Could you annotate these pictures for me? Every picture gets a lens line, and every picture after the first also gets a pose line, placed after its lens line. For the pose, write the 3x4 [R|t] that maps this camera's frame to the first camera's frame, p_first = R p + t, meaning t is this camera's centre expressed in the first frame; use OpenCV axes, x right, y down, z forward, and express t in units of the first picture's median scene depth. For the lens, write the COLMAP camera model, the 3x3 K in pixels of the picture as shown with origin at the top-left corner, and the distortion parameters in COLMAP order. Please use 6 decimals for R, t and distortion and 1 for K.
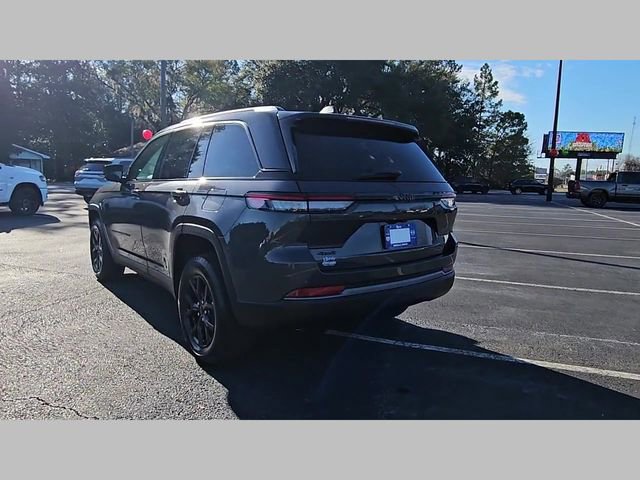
lens RADIAL K [[459.2, 0, 316.6], [0, 459.2, 238.4], [0, 0, 1]] dist [0.012940, -0.006998]
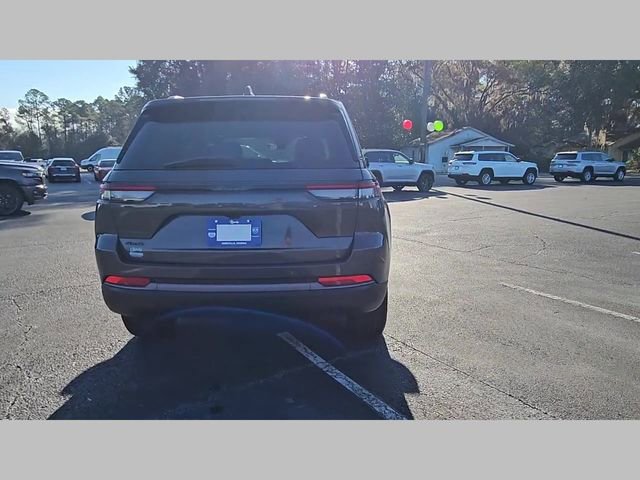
lens RADIAL K [[459.2, 0, 318.2], [0, 459.2, 238.0], [0, 0, 1]] dist [0.012940, -0.006998]
pose [[0.758296, 0.079909, -0.646995, 0.164109], [-0.063835, 0.996791, 0.048295, -0.009098], [0.648778, 0.004679, 0.760963, 0.085953]]
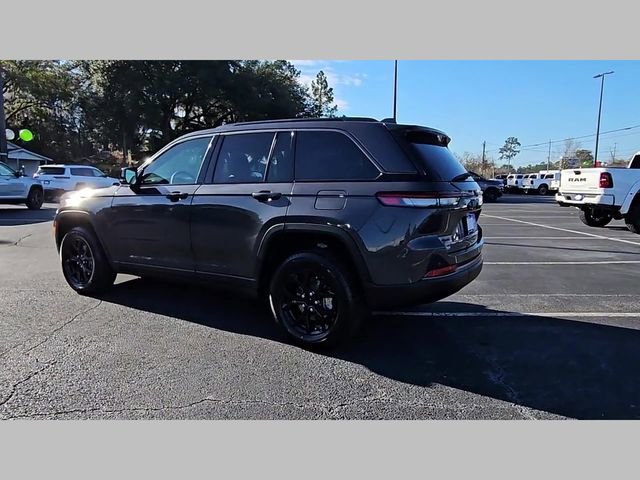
lens RADIAL K [[459.2, 0, 317.8], [0, 459.2, 240.0], [0, 0, 1]] dist [0.012940, -0.006998]
pose [[0.931287, -0.059249, 0.359437, -0.127824], [0.057554, 0.998223, 0.015425, -0.001150], [-0.359712, 0.006322, 0.933042, -0.005849]]
